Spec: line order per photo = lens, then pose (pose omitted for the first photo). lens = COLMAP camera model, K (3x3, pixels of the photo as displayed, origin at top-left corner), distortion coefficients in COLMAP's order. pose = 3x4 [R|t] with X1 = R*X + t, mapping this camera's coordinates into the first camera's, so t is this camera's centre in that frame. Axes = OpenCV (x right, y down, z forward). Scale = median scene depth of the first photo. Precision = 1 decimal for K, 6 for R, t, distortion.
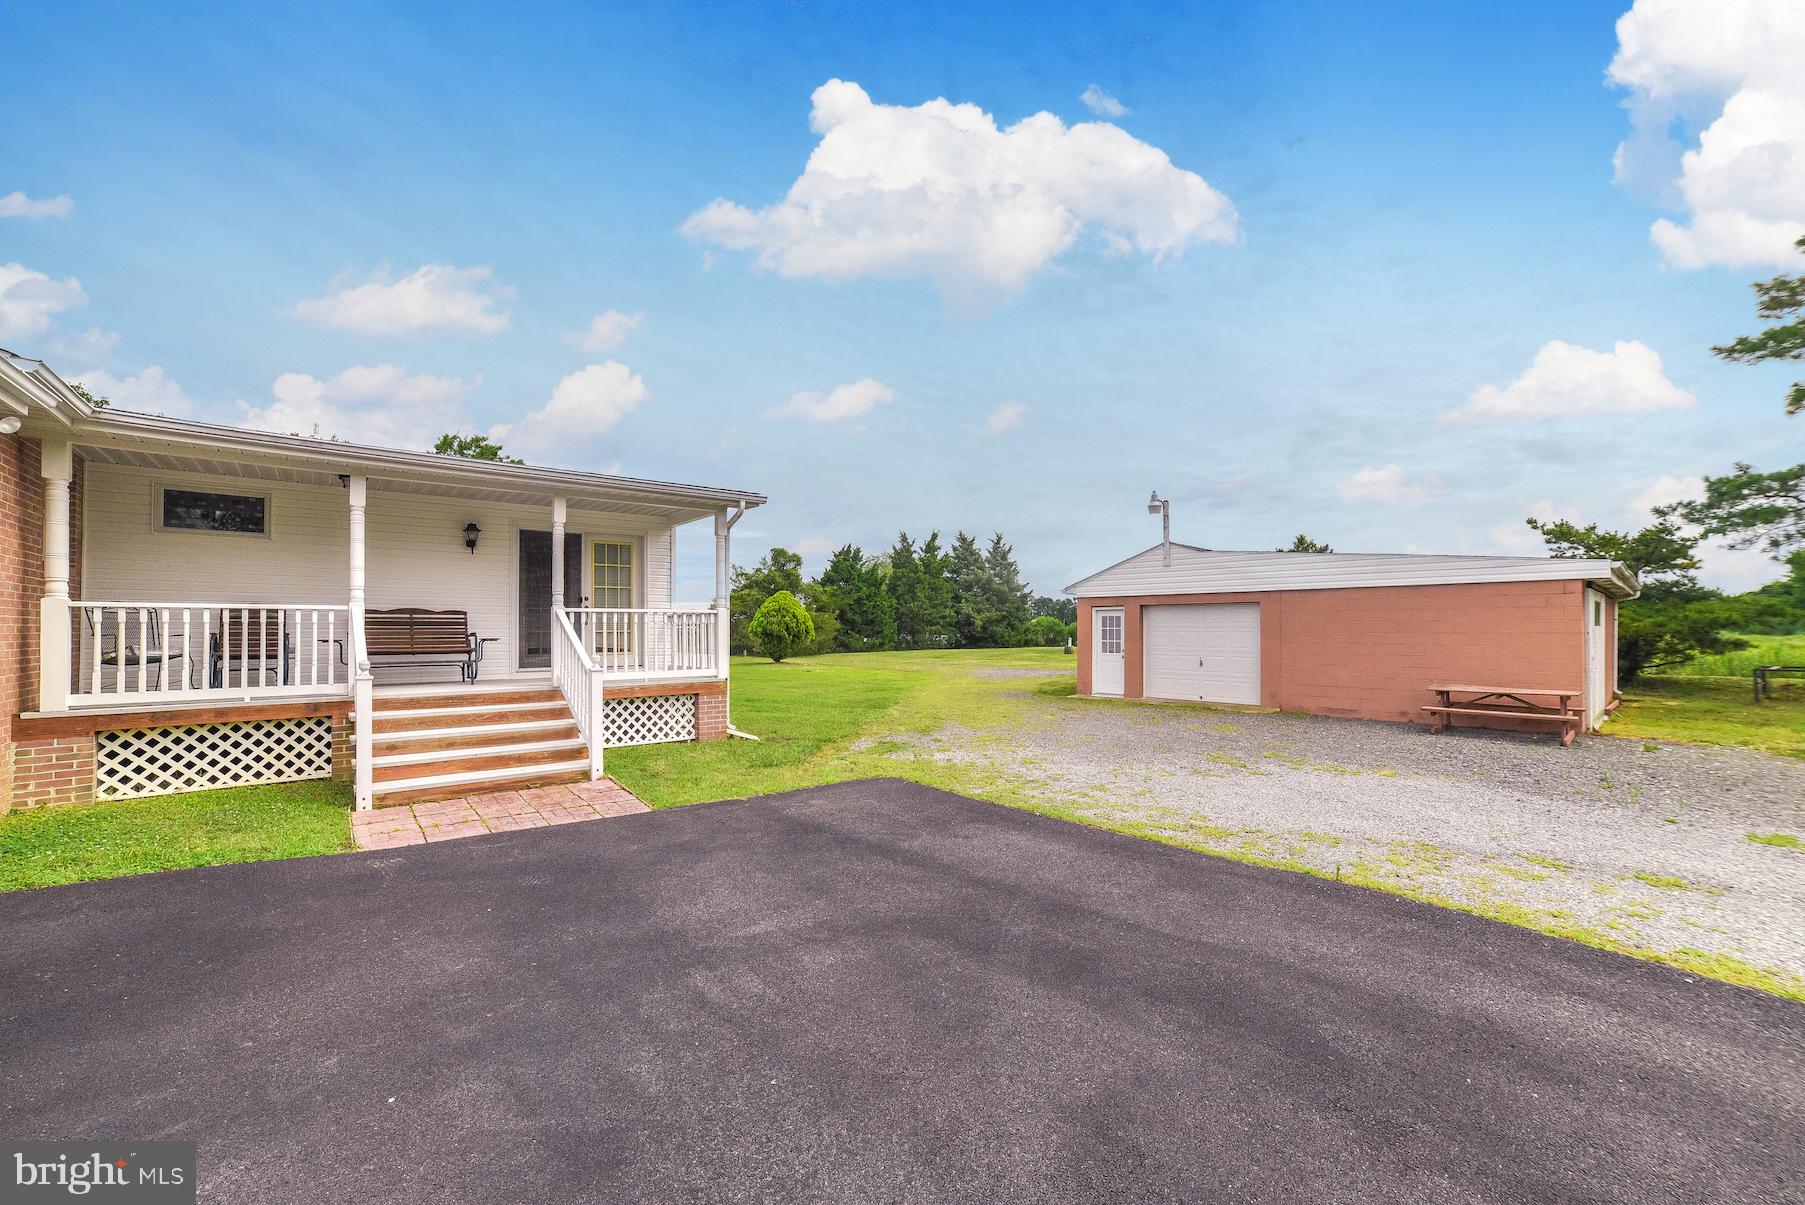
lens RADIAL K [[722.2, 0, 906.3], [0, 722.2, 621.6], [0, 0, 1]] dist [-0.084366, 0.037535]
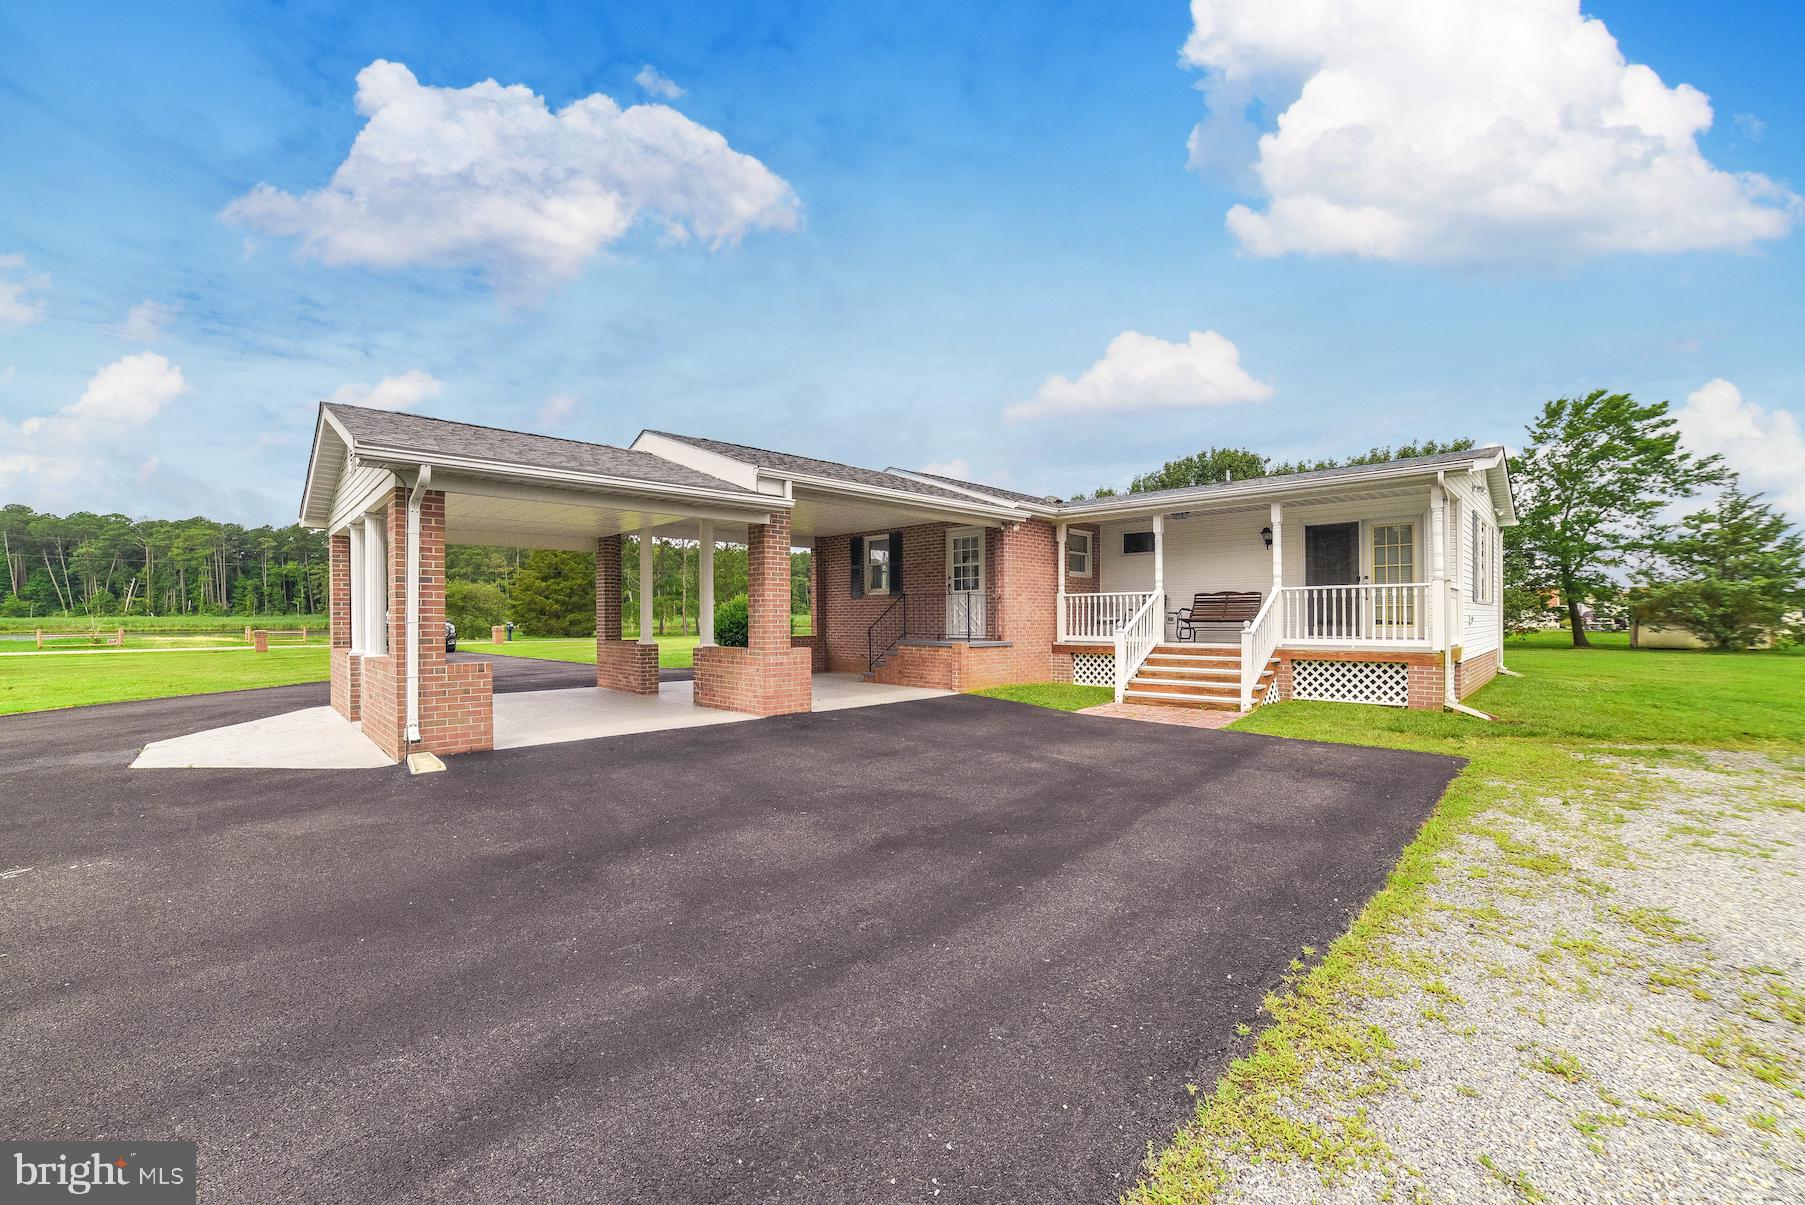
lens RADIAL K [[736.1, 0, 906.4], [0, 736.1, 619.6], [0, 0, 1]] dist [-0.000267, -0.000305]
pose [[0.069921, 0.004161, -0.997544, 1.133645], [0.014510, 0.999881, 0.005188, 0.032071], [0.997447, -0.014837, 0.069852, 0.300686]]
